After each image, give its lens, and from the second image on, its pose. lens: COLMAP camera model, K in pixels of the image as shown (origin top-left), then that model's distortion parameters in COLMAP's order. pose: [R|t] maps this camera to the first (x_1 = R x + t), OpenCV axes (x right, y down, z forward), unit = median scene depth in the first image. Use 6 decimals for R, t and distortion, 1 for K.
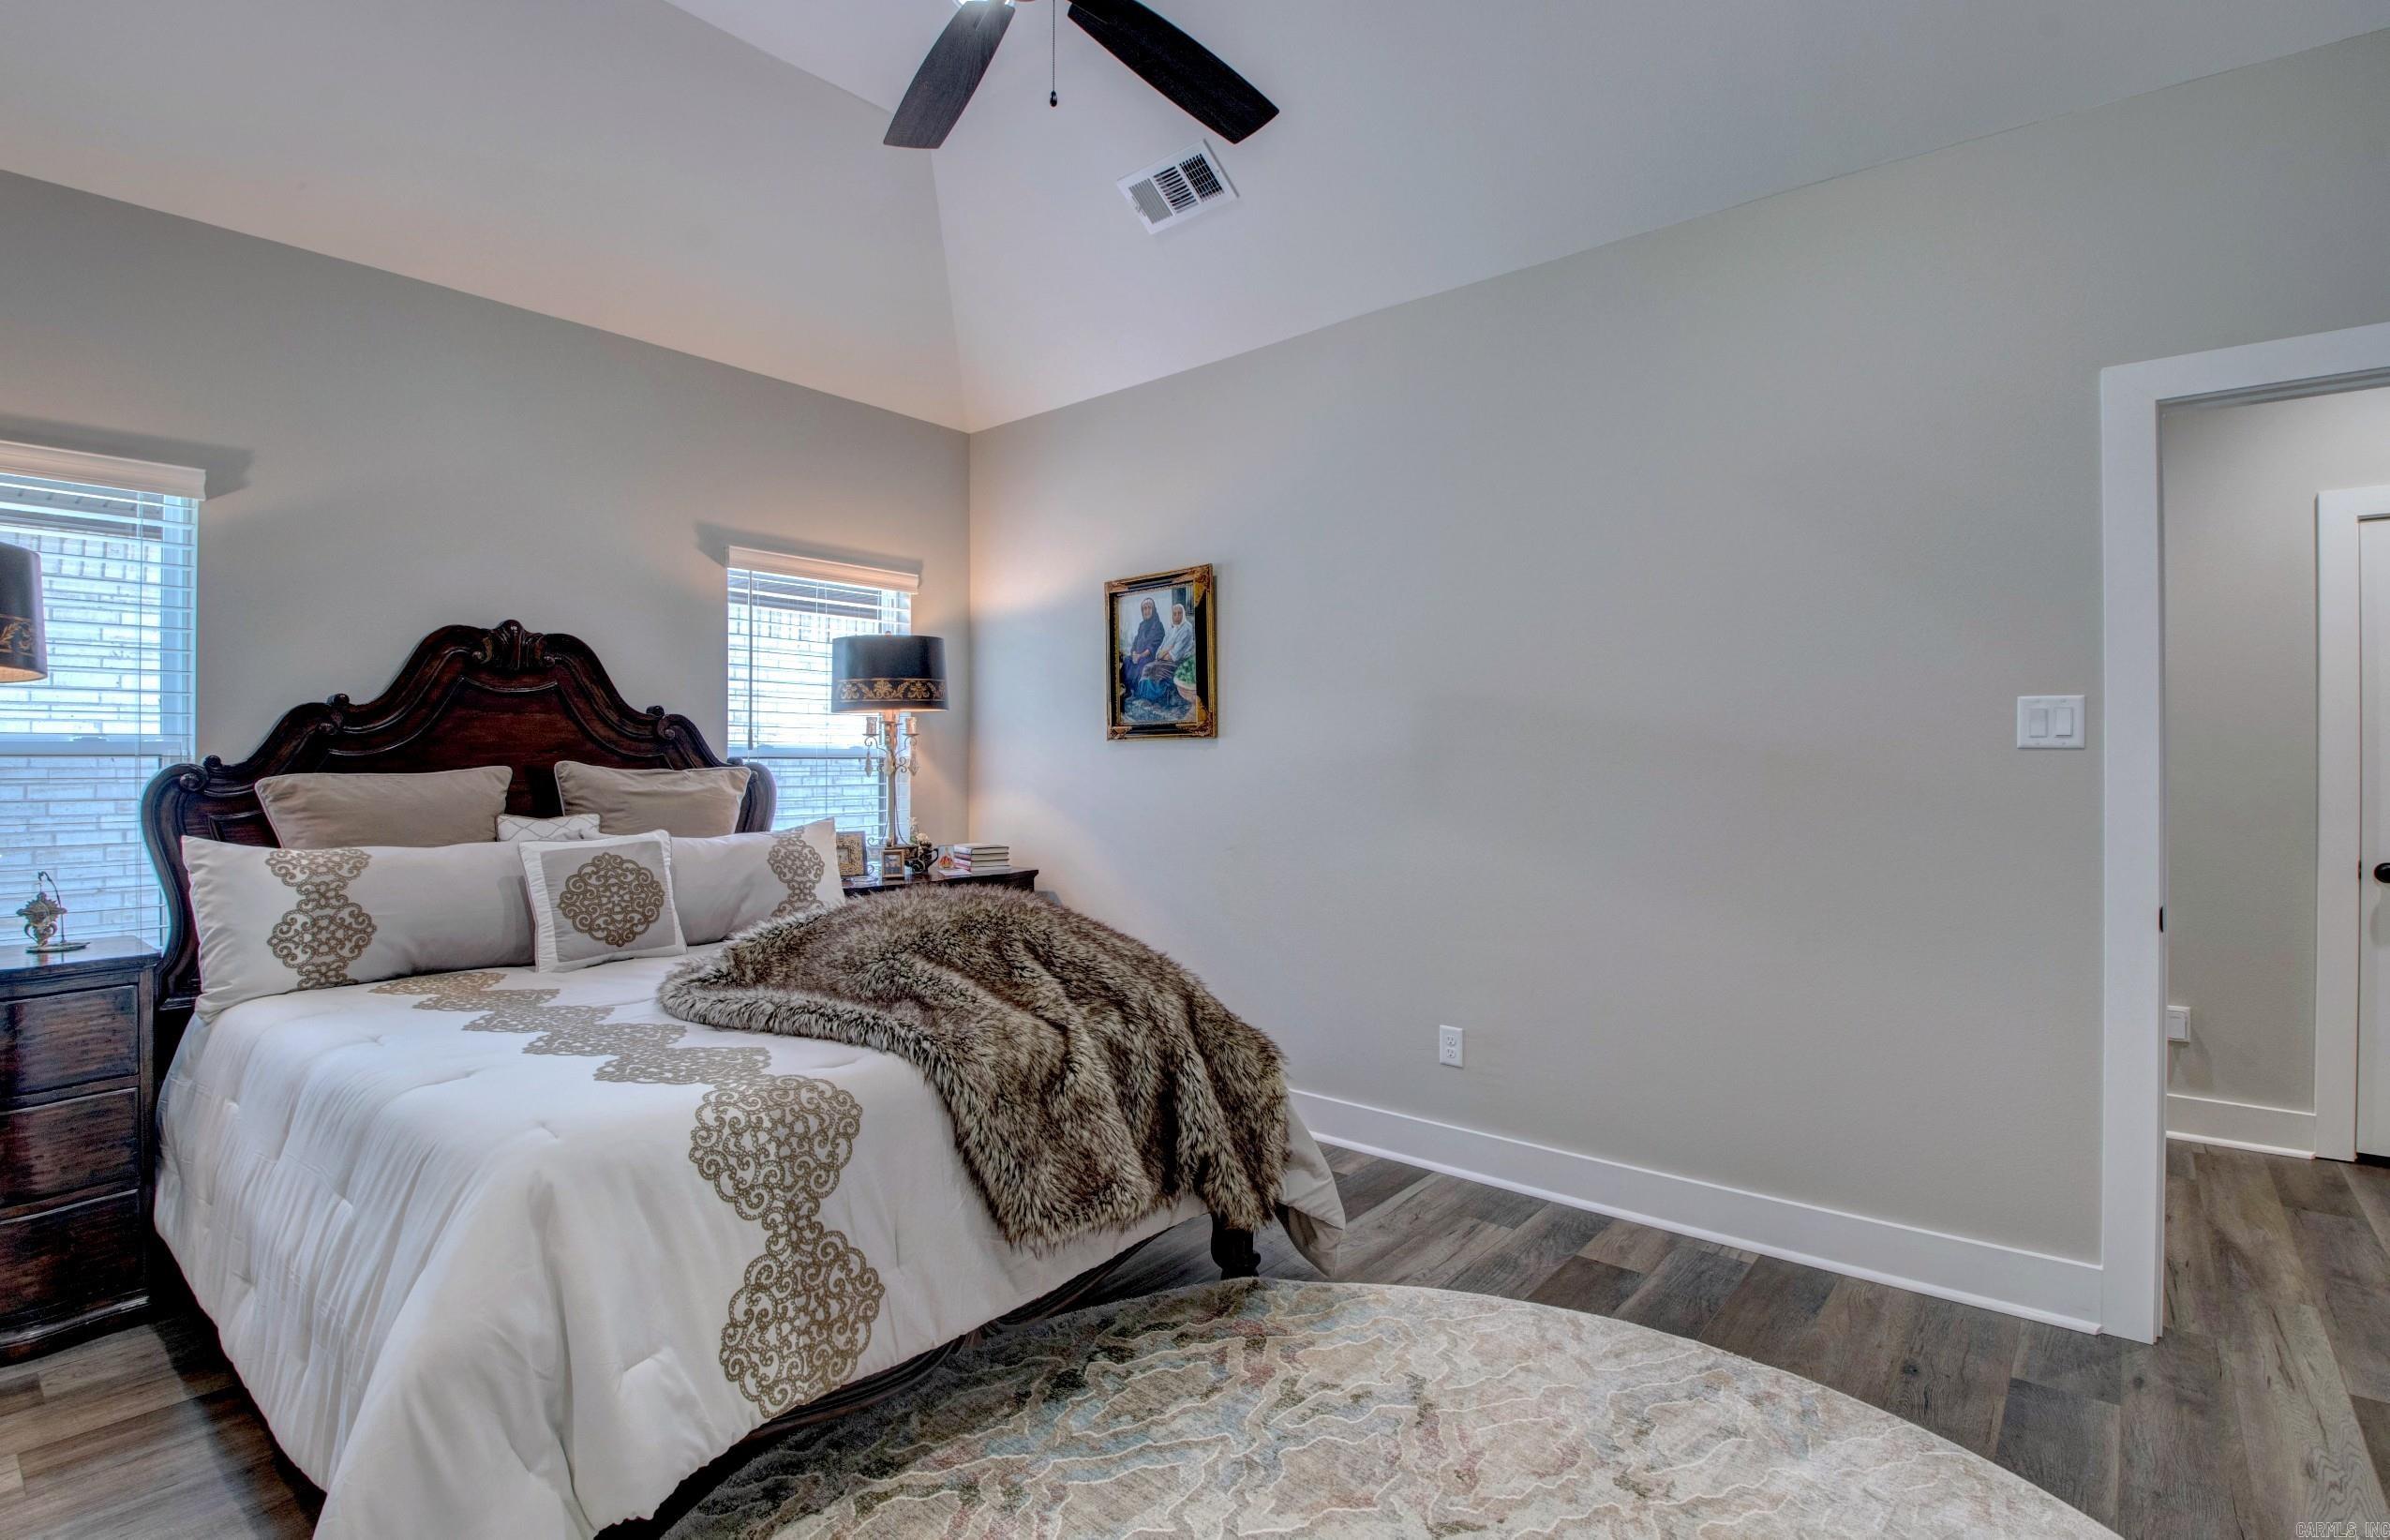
lens RADIAL K [[1116.8, 0, 1180.7], [0, 1116.8, 769.9], [0, 0, 1]] dist [-0.010234, -0.006128]
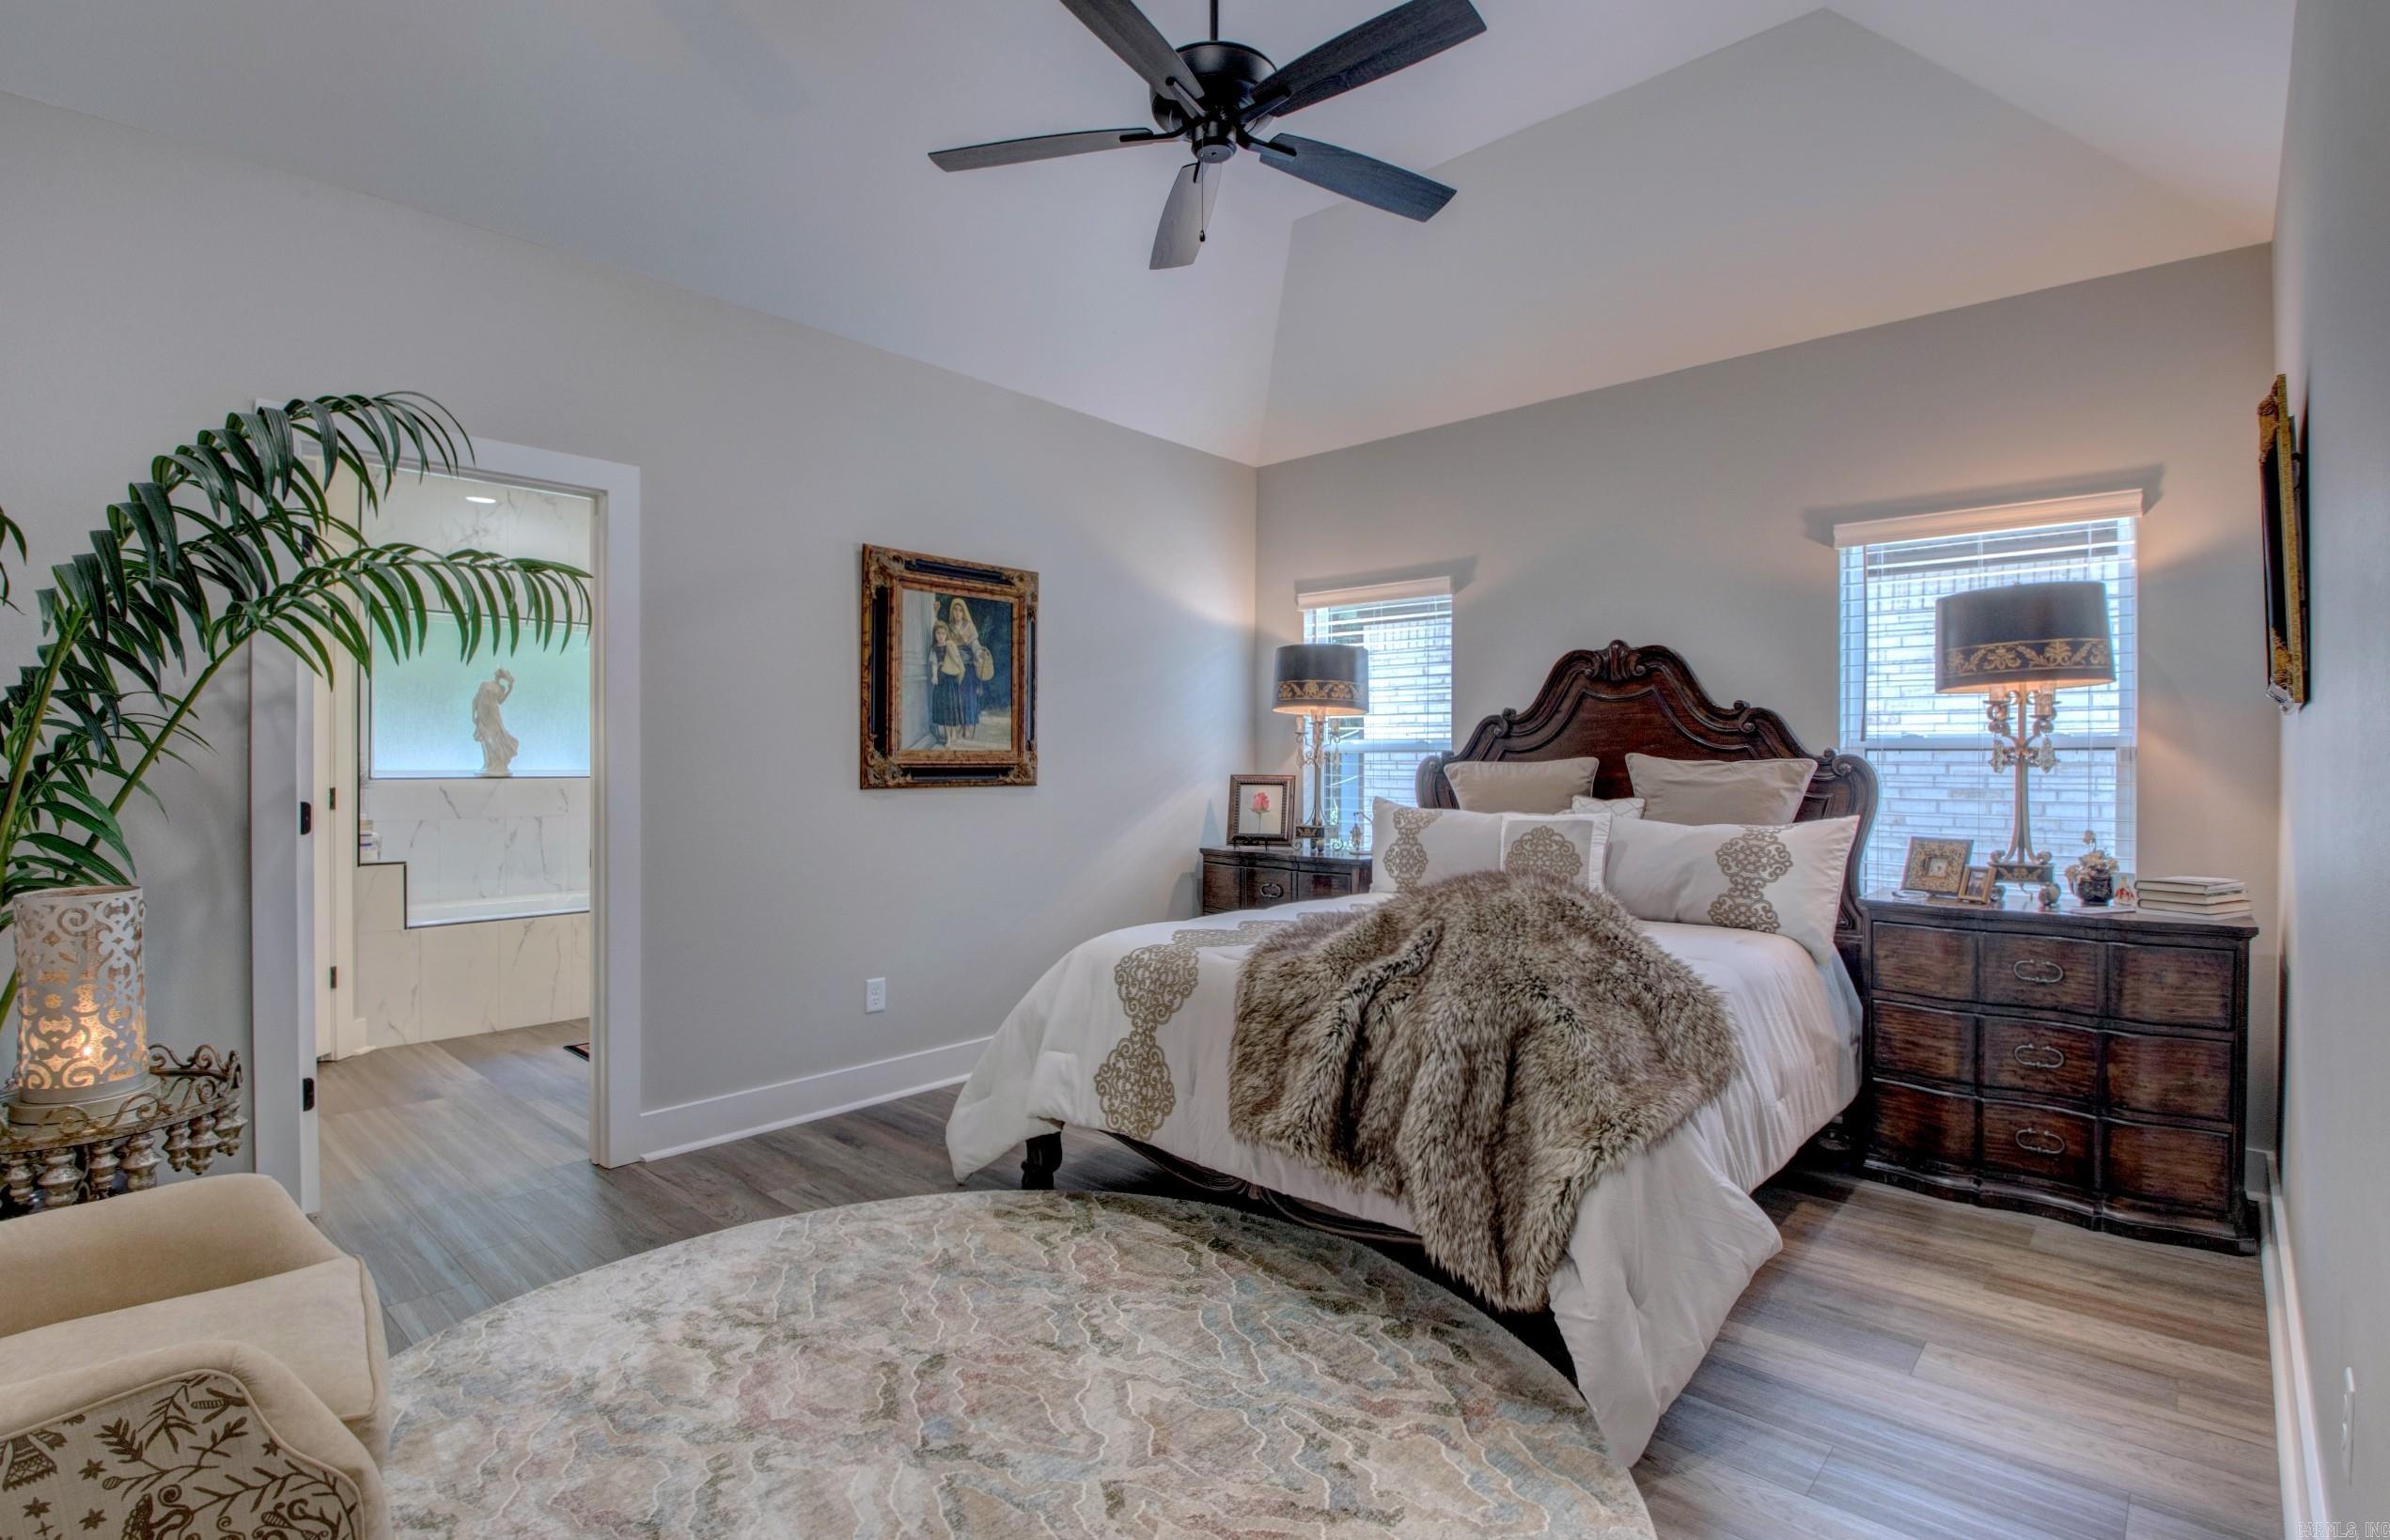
lens RADIAL K [[1116.7, 0, 1190.6], [0, 1116.7, 765.6], [0, 0, 1]] dist [-0.010234, -0.006128]
pose [[-0.042038, 0.002725, -0.999112, 0.750591], [-0.010211, 0.999943, 0.003157, 0.007251], [0.999064, 0.010335, -0.042007, 0.660944]]
